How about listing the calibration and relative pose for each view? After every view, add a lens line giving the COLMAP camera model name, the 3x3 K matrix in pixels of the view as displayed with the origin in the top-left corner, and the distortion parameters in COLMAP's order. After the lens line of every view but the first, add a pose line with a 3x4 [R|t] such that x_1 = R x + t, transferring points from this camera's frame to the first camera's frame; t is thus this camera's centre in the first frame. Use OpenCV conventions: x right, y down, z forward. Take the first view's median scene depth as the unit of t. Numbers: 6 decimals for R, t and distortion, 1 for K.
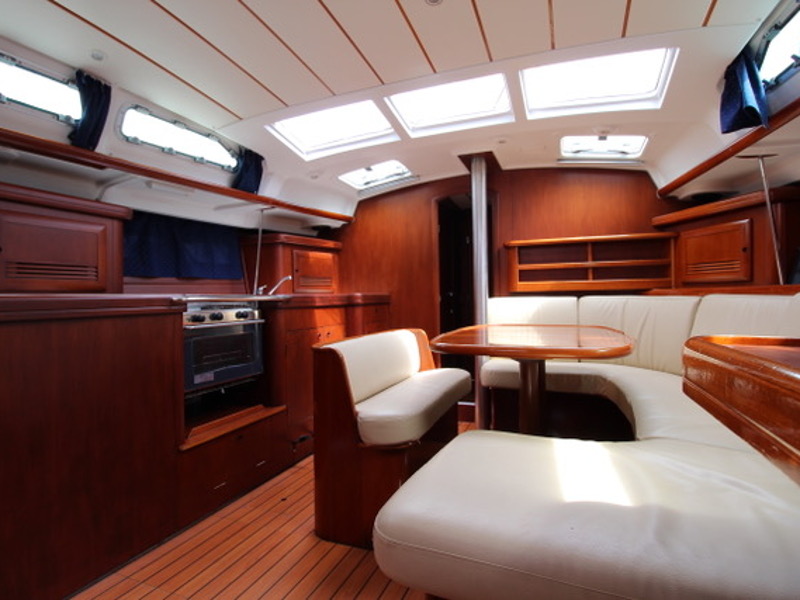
lens RADIAL K [[410.8, 0, 409.6], [0, 410.8, 296.0], [0, 0, 1]] dist [0.000567, -0.014752]
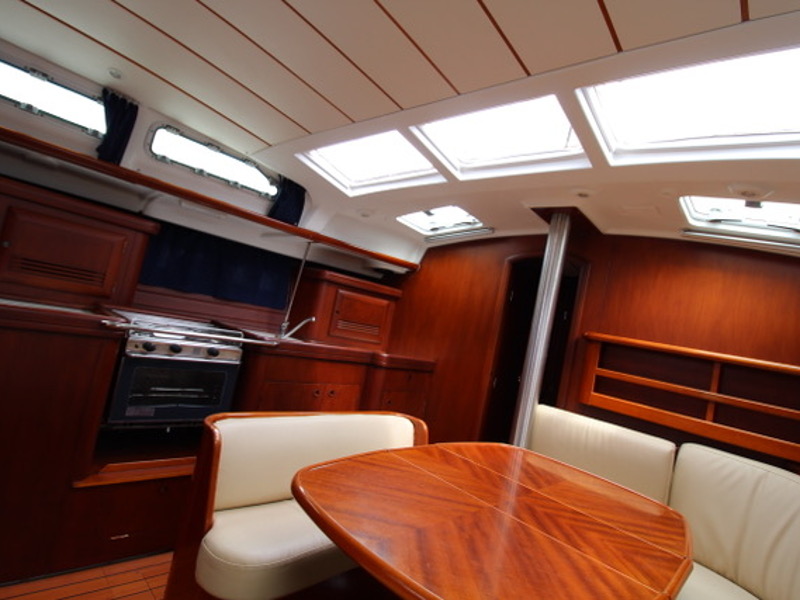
lens RADIAL K [[412.3, 0, 397.0], [0, 412.3, 296.3], [0, 0, 1]] dist [0.000417, -0.013477]
pose [[0.904485, 0.183863, -0.384840, 0.254478], [-0.220898, 0.973805, -0.053925, -0.100752], [0.364844, 0.133784, 0.921407, 0.262721]]
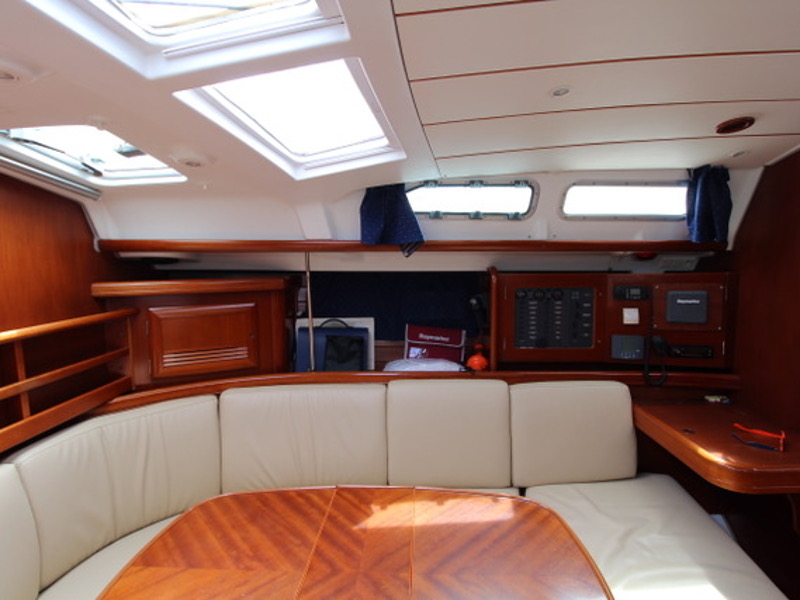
lens RADIAL K [[431.2, 0, 400.0], [0, 431.2, 300.0], [0, 0, 1]] dist [-0.000120, -0.000113]
pose [[-0.329636, -0.092510, 0.939565, -0.180859], [0.005342, 0.994989, 0.099842, -0.260258], [-0.944093, 0.037930, -0.327490, 0.885052]]
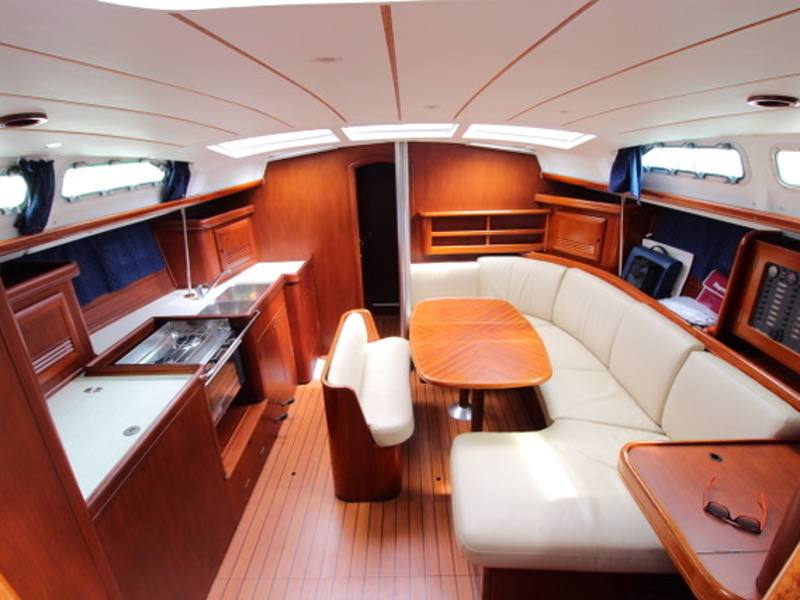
lens RADIAL K [[412.3, 0, 397.0], [0, 412.3, 296.3], [0, 0, 1]] dist [0.000417, -0.013477]
pose [[0.937275, -0.137227, 0.320443, -0.281453], [0.014172, 0.933495, 0.358309, -0.406556], [-0.348302, -0.331293, 0.876887, -0.061740]]
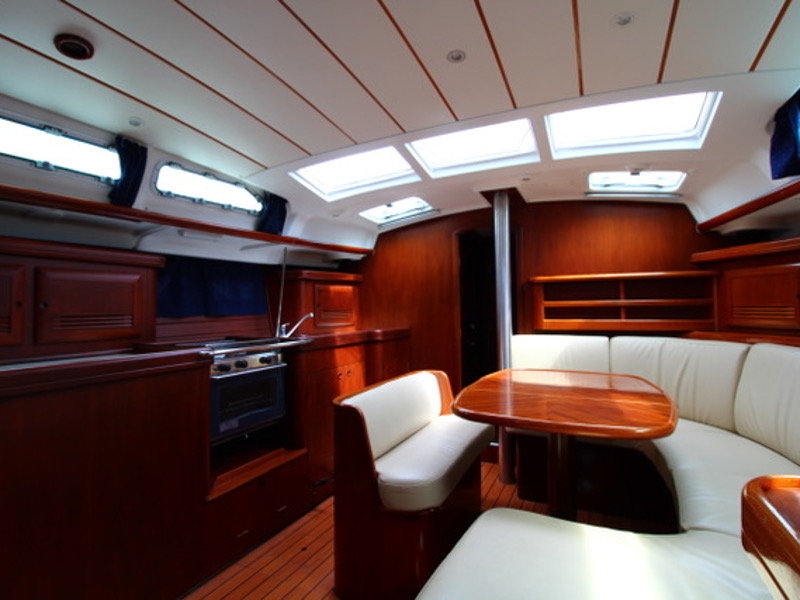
lens RADIAL K [[411.6, 0, 388.4], [0, 411.6, 296.7], [0, 0, 1]] dist [0.000053, -0.013767]
pose [[0.995237, 0.000966, -0.097475, -0.004323], [-0.003479, 0.999666, -0.025606, -0.076306], [0.097418, 0.025824, 0.994908, 0.008340]]
